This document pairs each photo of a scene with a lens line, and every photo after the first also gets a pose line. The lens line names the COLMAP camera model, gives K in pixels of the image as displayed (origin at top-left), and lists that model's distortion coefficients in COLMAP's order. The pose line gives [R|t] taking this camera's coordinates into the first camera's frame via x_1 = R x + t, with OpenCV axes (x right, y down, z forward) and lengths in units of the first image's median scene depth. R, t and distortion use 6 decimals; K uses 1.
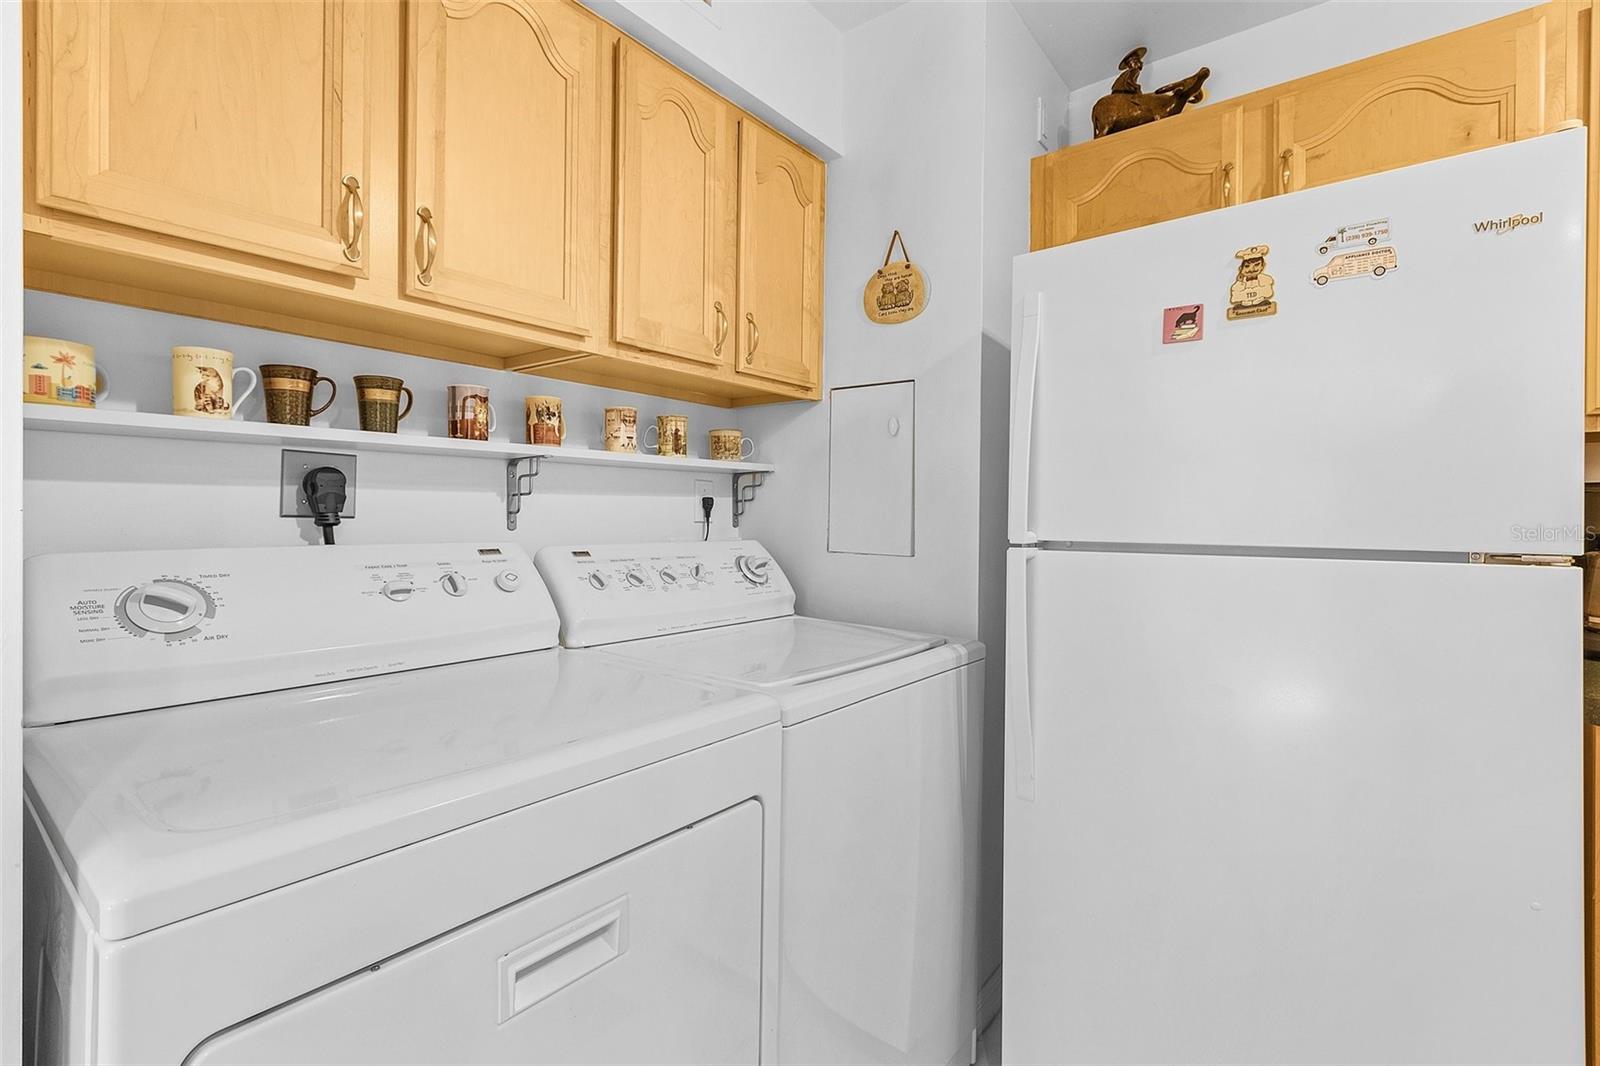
lens RADIAL K [[740.0, 0, 787.3], [0, 740.0, 526.1], [0, 0, 1]] dist [0.003778, -0.000538]
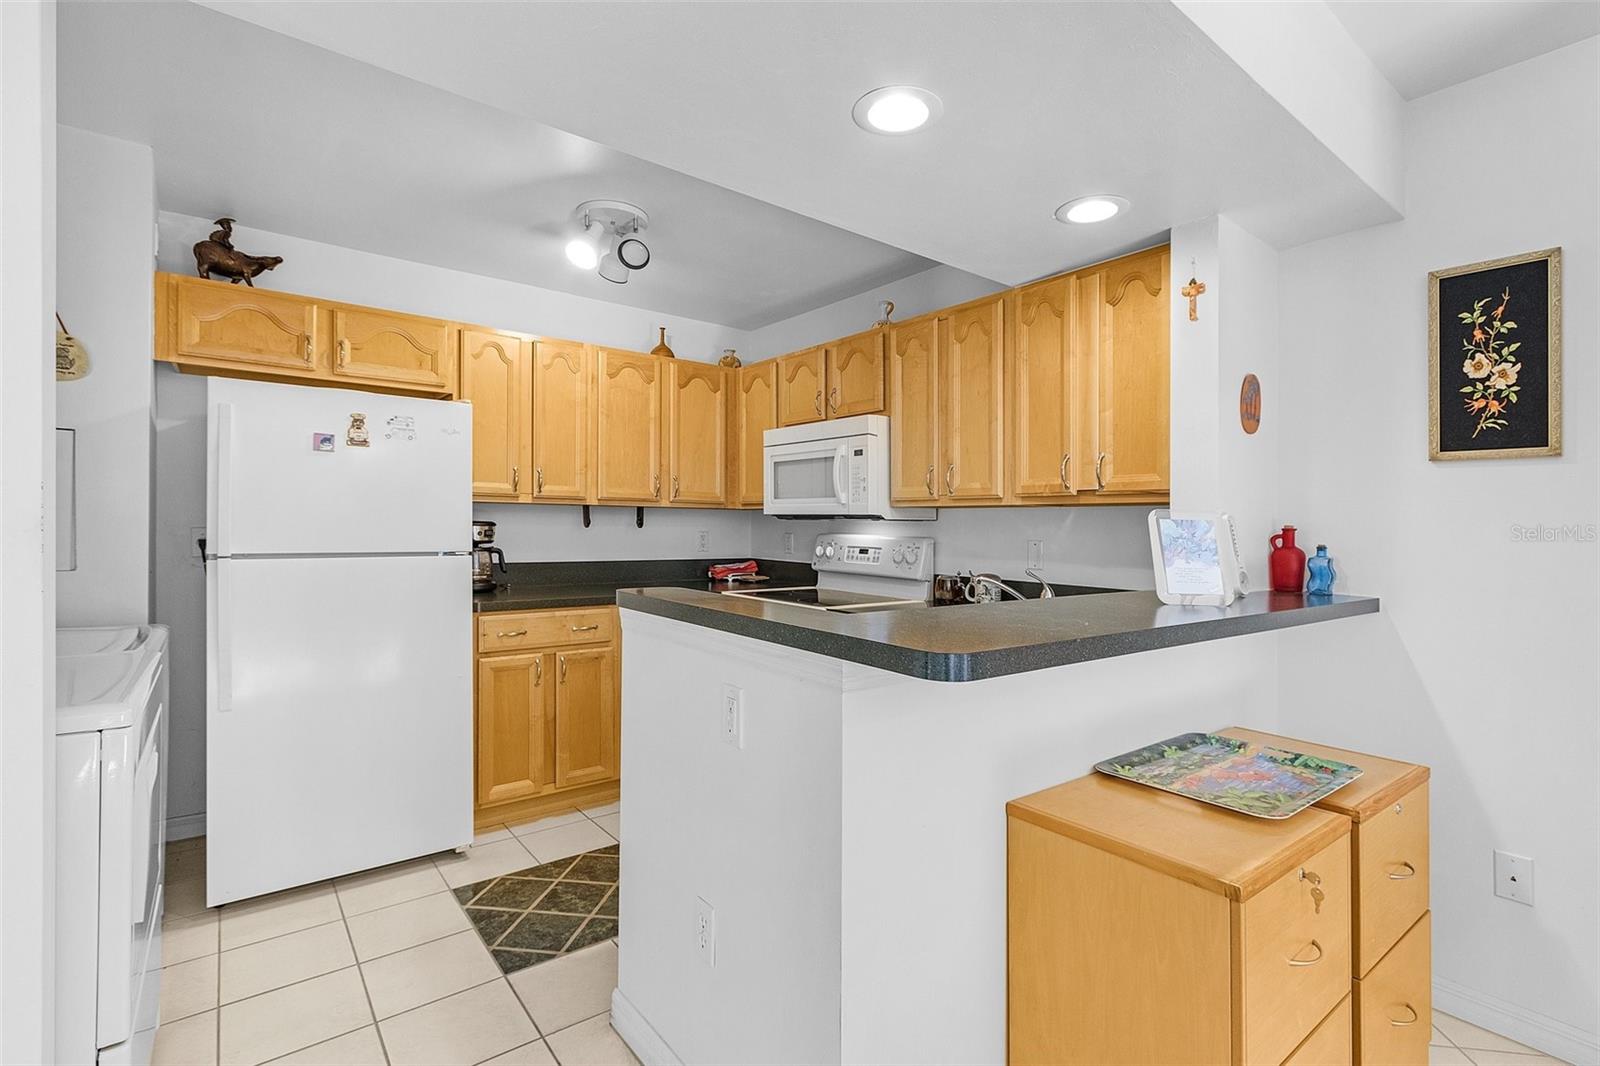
lens RADIAL K [[740.0, 0, 803.6], [0, 740.0, 518.2], [0, 0, 1]] dist [0.003778, -0.000538]
pose [[0.229248, 0.008175, 0.973334, -0.772263], [0.002277, 0.999957, -0.008935, -0.032963], [-0.973365, 0.004264, 0.229220, -0.496181]]
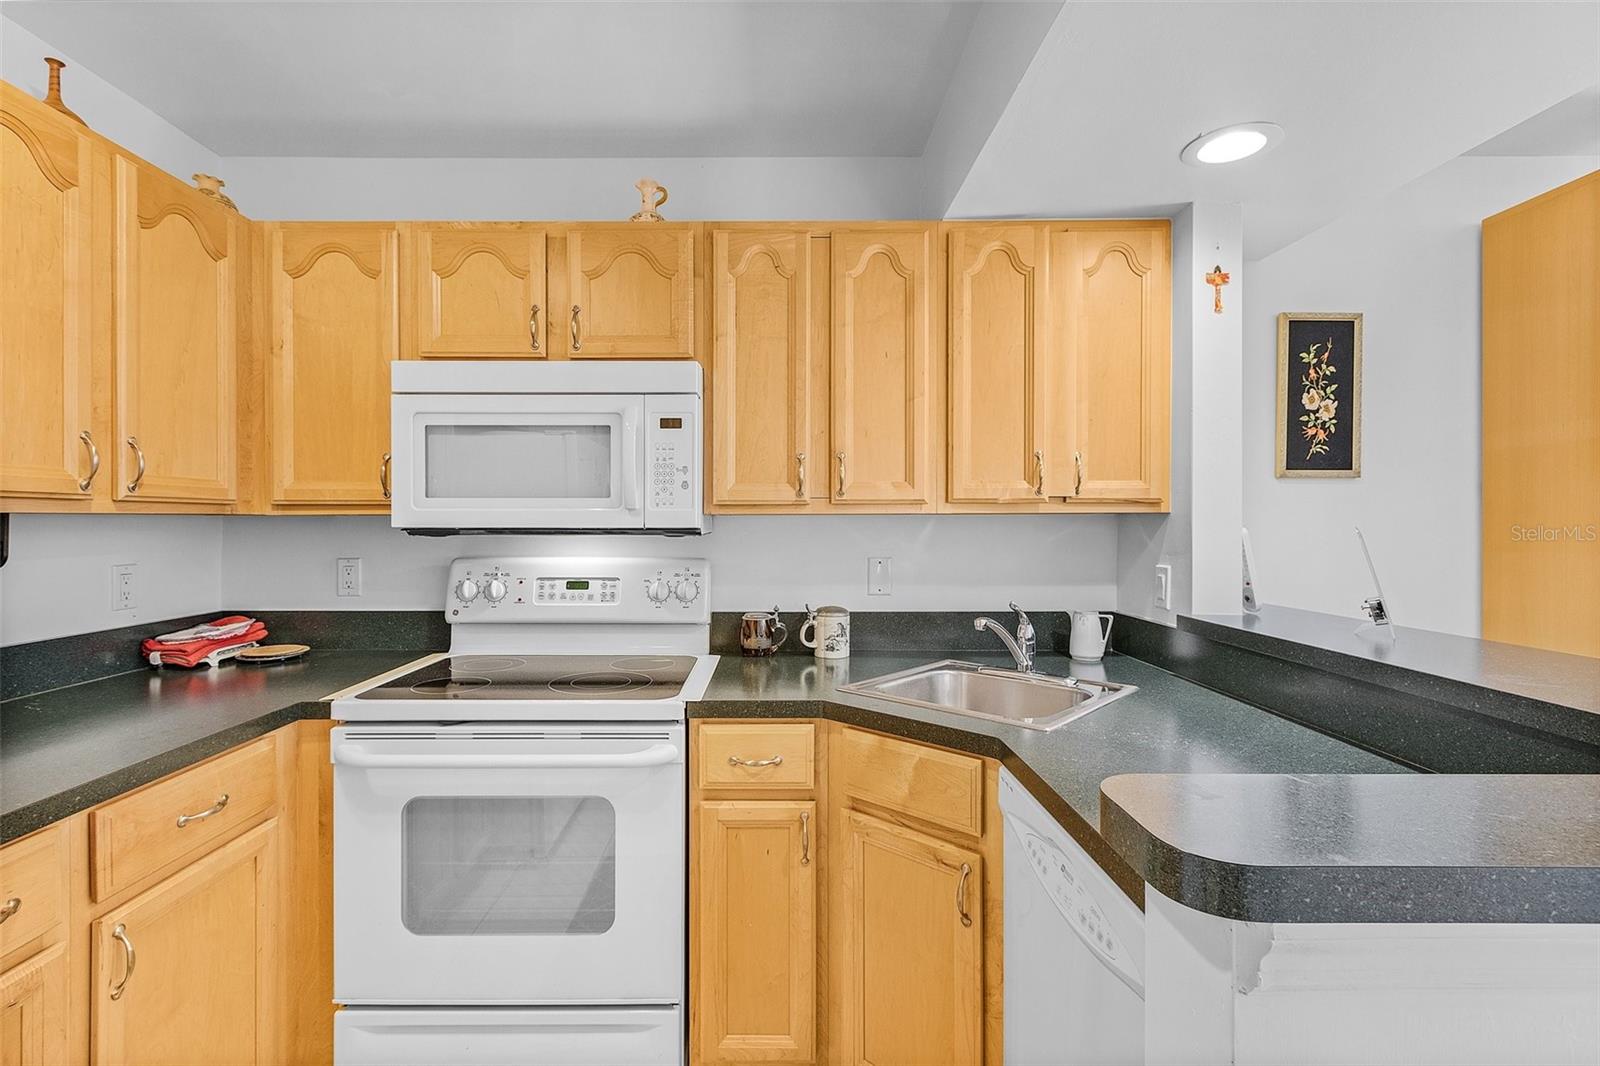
lens RADIAL K [[740.0, 0, 789.5], [0, 740.0, 512.2], [0, 0, 1]] dist [0.003778, -0.000538]
pose [[-0.622304, 0.005144, 0.782759, 0.041707], [0.011668, 0.999928, 0.002705, -0.079675], [-0.782689, 0.010817, -0.622319, 0.284850]]
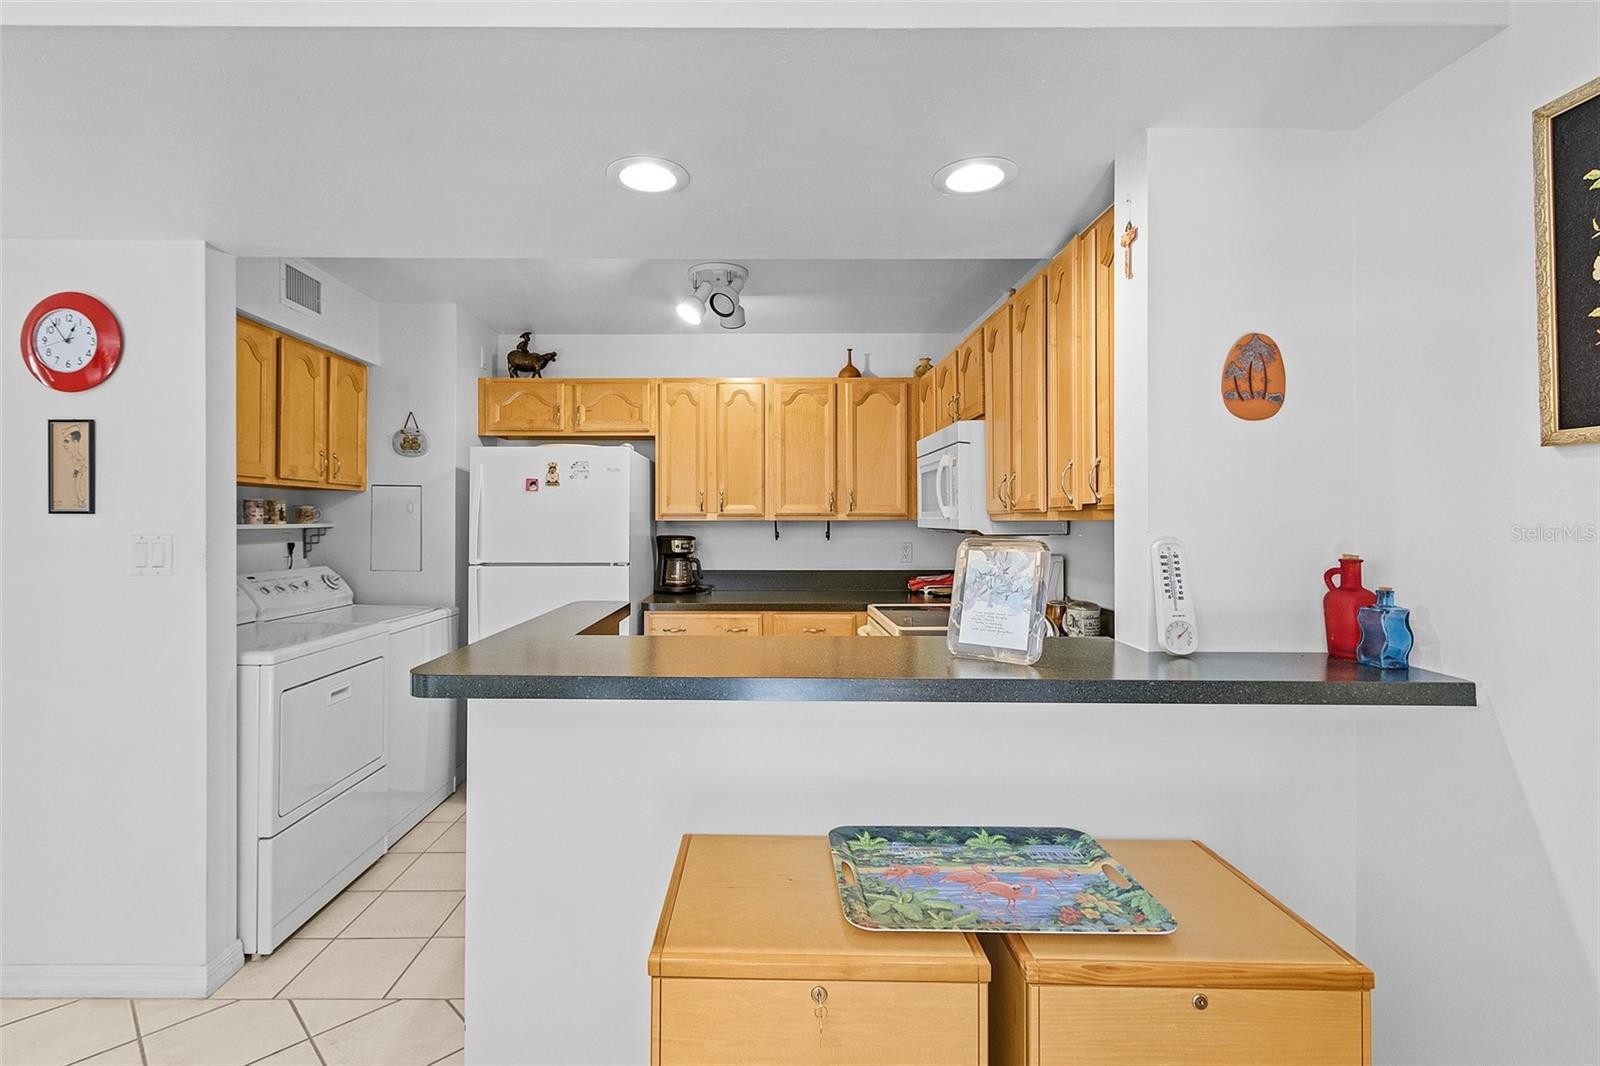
lens RADIAL K [[740.0, 0, 763.5], [0, 740.0, 515.5], [0, 0, 1]] dist [0.003778, -0.000538]
pose [[0.780577, -0.000446, 0.625059, -0.378346], [0.013832, 0.999767, -0.016560, -0.067046], [-0.624906, 0.021572, 0.780402, -1.221608]]
